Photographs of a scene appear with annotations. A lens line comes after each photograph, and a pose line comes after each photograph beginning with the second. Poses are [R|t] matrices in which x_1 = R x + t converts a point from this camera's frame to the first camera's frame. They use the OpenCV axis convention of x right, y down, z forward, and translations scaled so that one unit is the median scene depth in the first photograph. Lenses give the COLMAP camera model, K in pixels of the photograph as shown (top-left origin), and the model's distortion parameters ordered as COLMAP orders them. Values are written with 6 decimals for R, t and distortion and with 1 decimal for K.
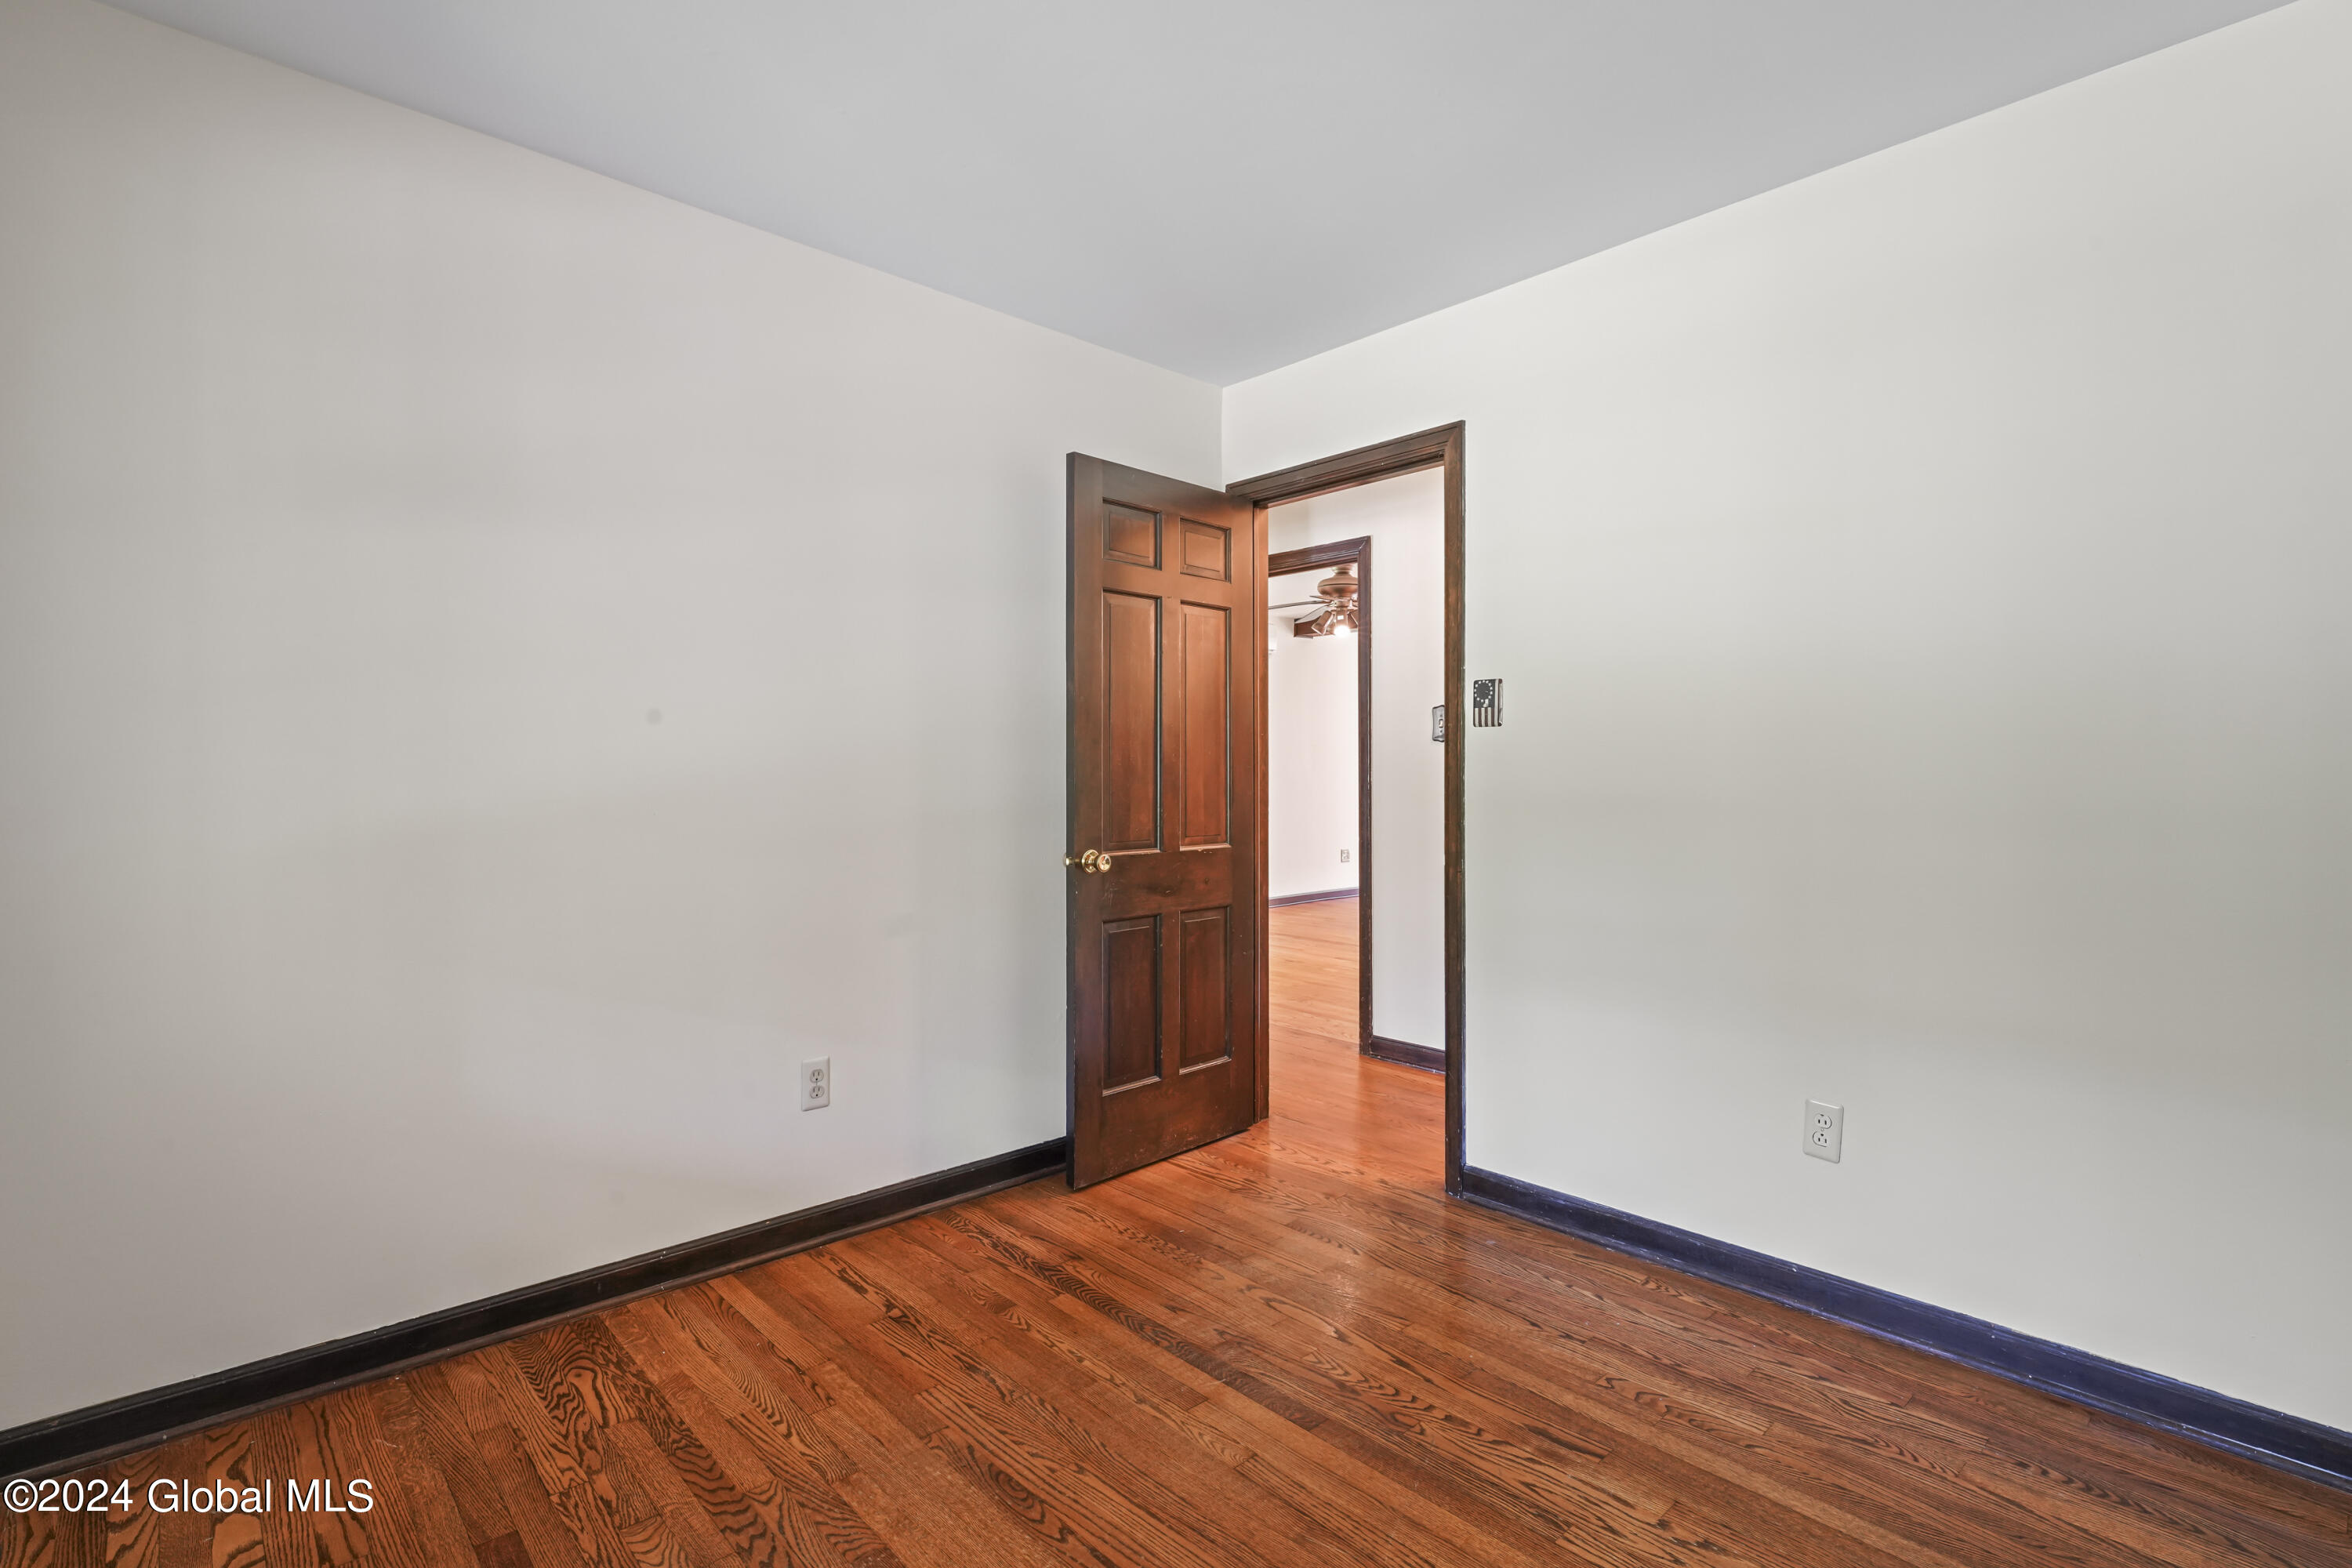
lens RADIAL K [[1073.7, 0, 1178.9], [0, 1073.7, 780.4], [0, 0, 1]] dist [-0.000961, 0.000334]
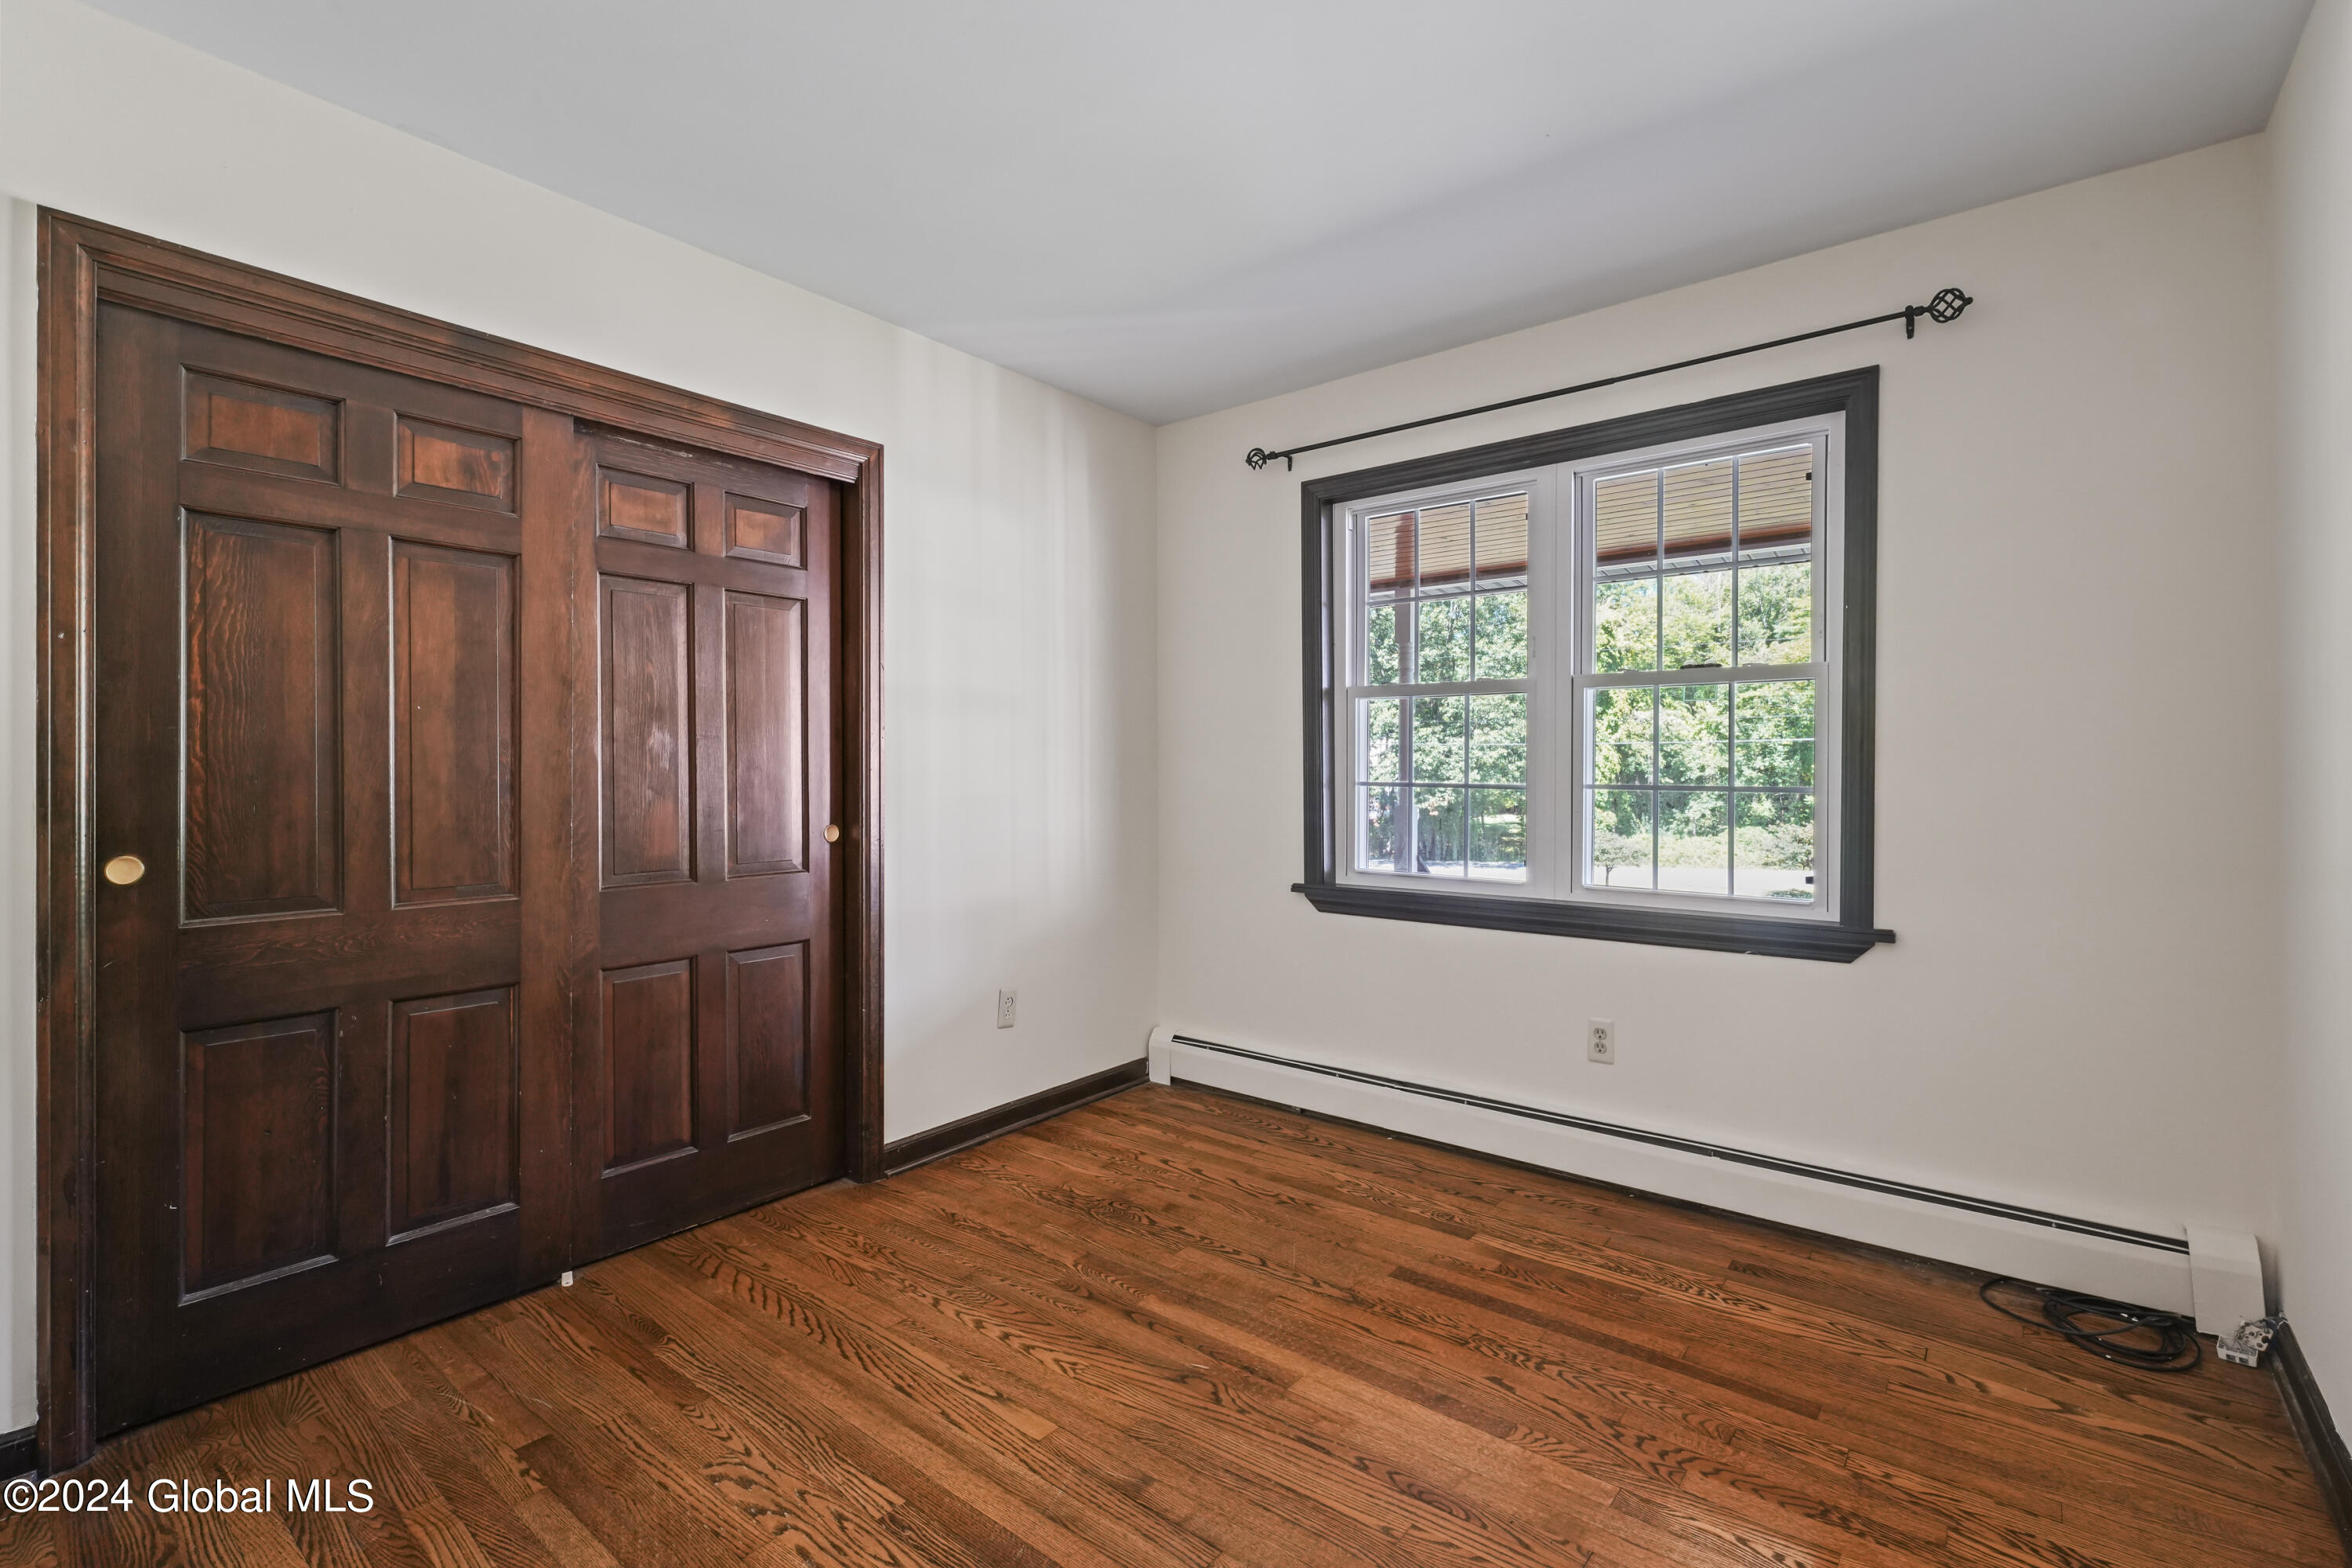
lens RADIAL K [[1073.7, 0, 1169.6], [0, 1073.7, 773.3], [0, 0, 1]] dist [-0.000961, 0.000334]
pose [[-0.989928, 0.000052, -0.141570, 0.238653], [-0.000948, 0.999975, 0.006996, -0.009416], [0.141567, 0.007059, -0.989904, 2.026367]]
